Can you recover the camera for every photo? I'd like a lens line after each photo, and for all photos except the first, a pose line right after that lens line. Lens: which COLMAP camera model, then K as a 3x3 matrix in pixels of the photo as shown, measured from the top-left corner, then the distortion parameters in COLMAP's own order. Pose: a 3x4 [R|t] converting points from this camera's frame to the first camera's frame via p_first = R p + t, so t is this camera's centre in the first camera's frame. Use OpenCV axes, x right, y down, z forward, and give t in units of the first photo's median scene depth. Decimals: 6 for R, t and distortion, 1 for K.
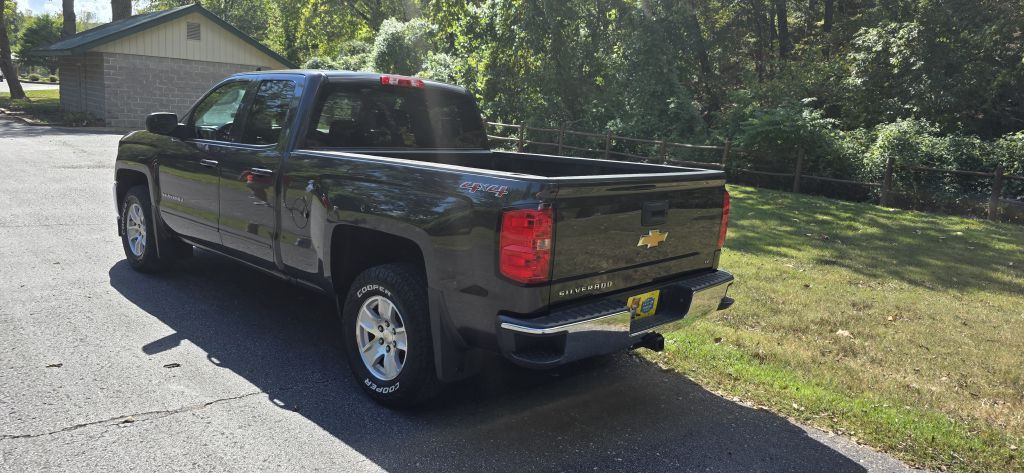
lens RADIAL K [[676.3, 0, 514.4], [0, 676.3, 230.0], [0, 0, 1]] dist [0.038372, -0.037141]
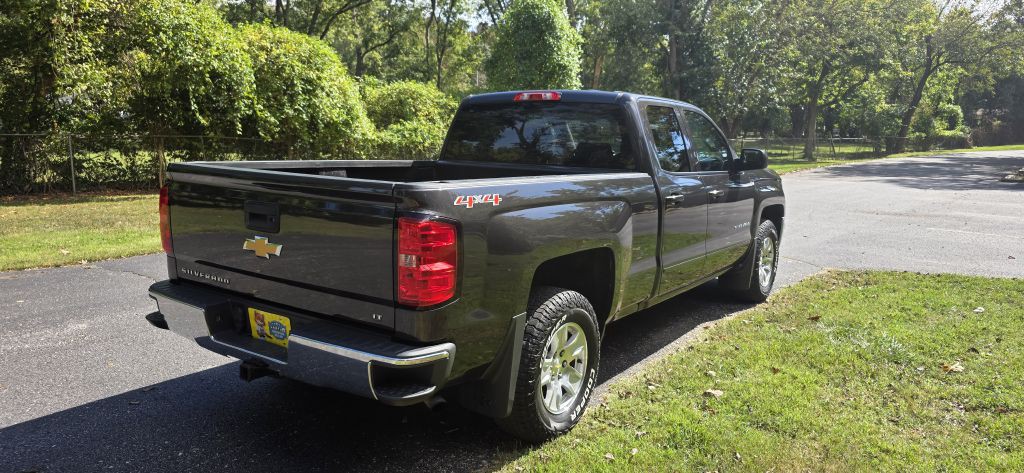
lens RADIAL K [[676.3, 0, 514.4], [0, 676.3, 230.0], [0, 0, 1]] dist [0.038372, -0.037141]
pose [[0.173481, 0.085657, -0.981105, 0.159184], [-0.176670, 0.982757, 0.054562, -0.016016], [0.968861, 0.163867, 0.185623, 0.167563]]
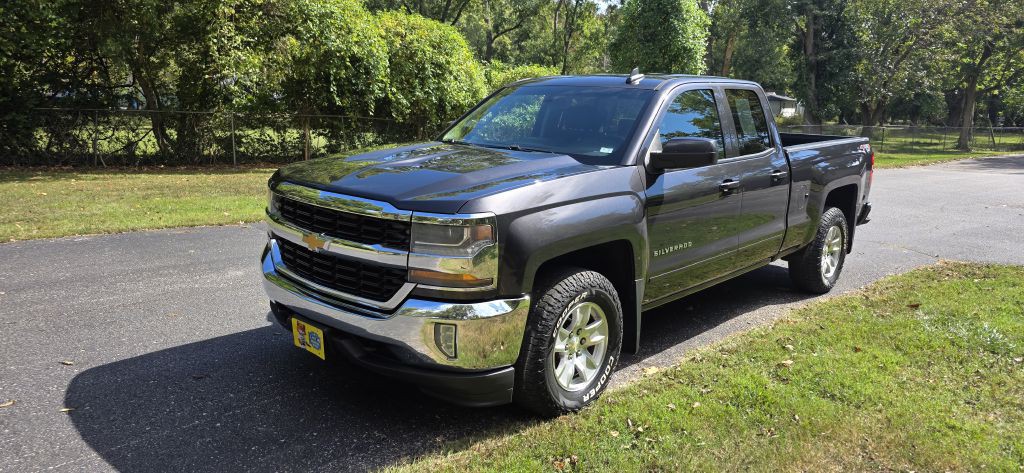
lens RADIAL K [[669.5, 0, 520.9], [0, 669.5, 235.3], [0, 0, 1]] dist [0.037017, -0.027988]
pose [[0.002151, 0.121086, -0.992640, 0.176848], [-0.201030, 0.972430, 0.118185, -0.015121], [0.979583, 0.199296, 0.026434, 0.174785]]
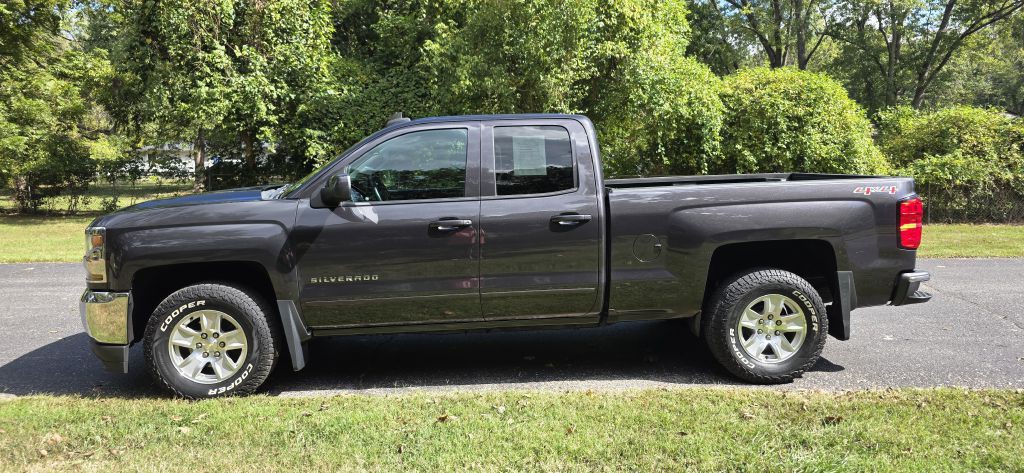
lens RADIAL K [[668.0, 0, 514.5], [0, 668.0, 236.3], [0, 0, 1]] dist [0.031152, -0.021539]
pose [[-0.658987, 0.016896, -0.751964, 0.107374], [-0.164526, 0.972299, 0.166030, -0.050982], [0.733939, 0.233130, -0.637953, 0.380395]]
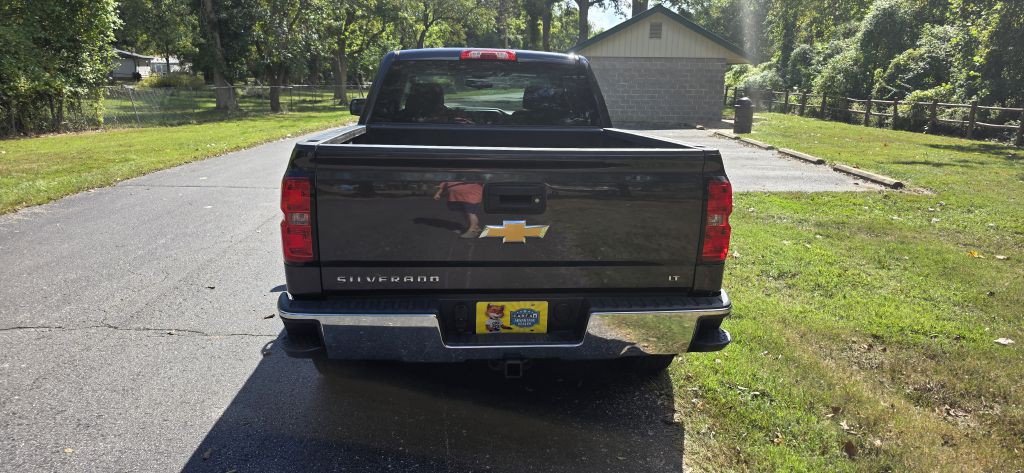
lens RADIAL K [[676.3, 0, 522.2], [0, 676.3, 238.2], [0, 0, 1]] dist [0.032848, -0.020515]
pose [[0.761138, 0.094562, -0.641659, 0.102847], [-0.081533, 0.995417, 0.049981, -0.002675], [0.643444, 0.014274, 0.765360, 0.061849]]
